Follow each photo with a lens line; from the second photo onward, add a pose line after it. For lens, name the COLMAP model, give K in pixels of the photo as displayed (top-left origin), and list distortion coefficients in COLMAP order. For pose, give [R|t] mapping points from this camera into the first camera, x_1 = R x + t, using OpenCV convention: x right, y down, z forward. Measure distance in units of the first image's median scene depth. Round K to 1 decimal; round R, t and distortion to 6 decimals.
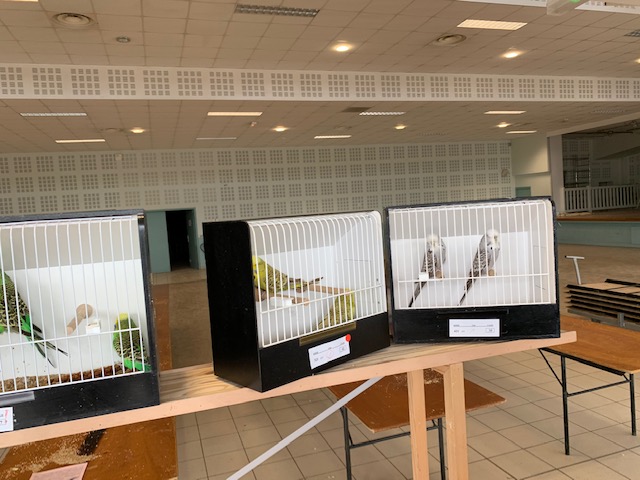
lens RADIAL K [[495.2, 0, 324.5], [0, 495.2, 241.0], [0, 0, 1]] dist [0.022130, -0.041544]
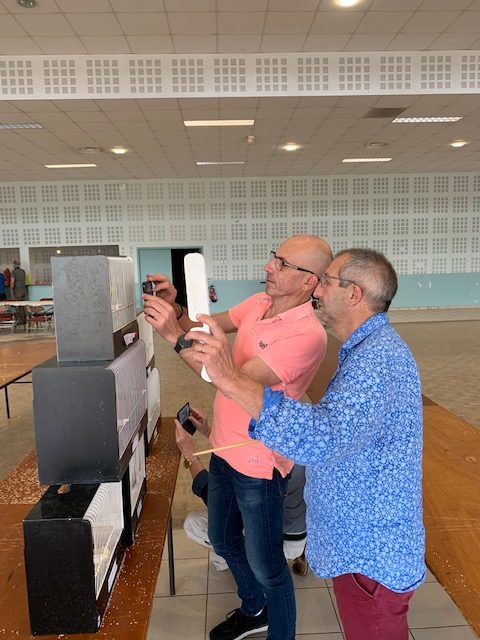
lens RADIAL K [[495.2, 0, 242.9], [0, 495.2, 322.0], [0, 0, 1]] dist [0.022130, -0.041544]
pose [[0.956637, 0.078280, -0.280569, 0.110788], [-0.058287, 0.995175, 0.078921, -0.012630], [0.285393, -0.059145, 0.956584, 0.292019]]
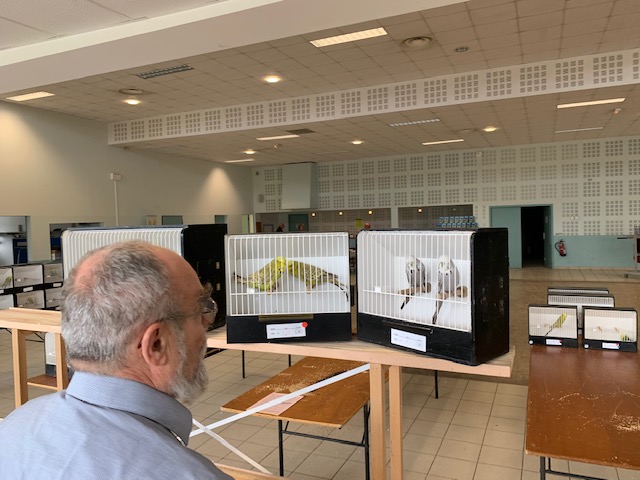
lens RADIAL K [[495.2, 0, 321.7], [0, 495.2, 239.0], [0, 0, 1]] dist [0.022130, -0.041544]
pose [[0.733731, 0.071337, -0.675684, 0.105343], [-0.064367, 0.997298, 0.035396, -0.009807], [0.676384, 0.017521, 0.736341, 0.001831]]
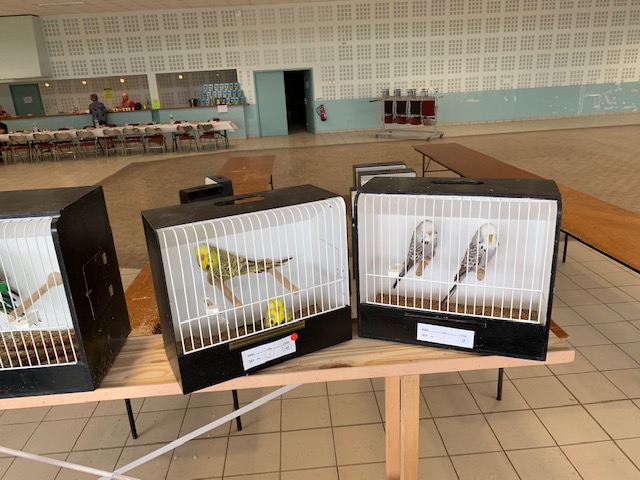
lens RADIAL K [[495.2, 0, 323.3], [0, 495.2, 241.5], [0, 0, 1]] dist [0.022130, -0.041544]
pose [[0.967540, 0.098521, -0.232721, 0.032385], [-0.030205, 0.959361, 0.280562, -0.026304], [0.250905, -0.264426, 0.931196, 0.018958]]
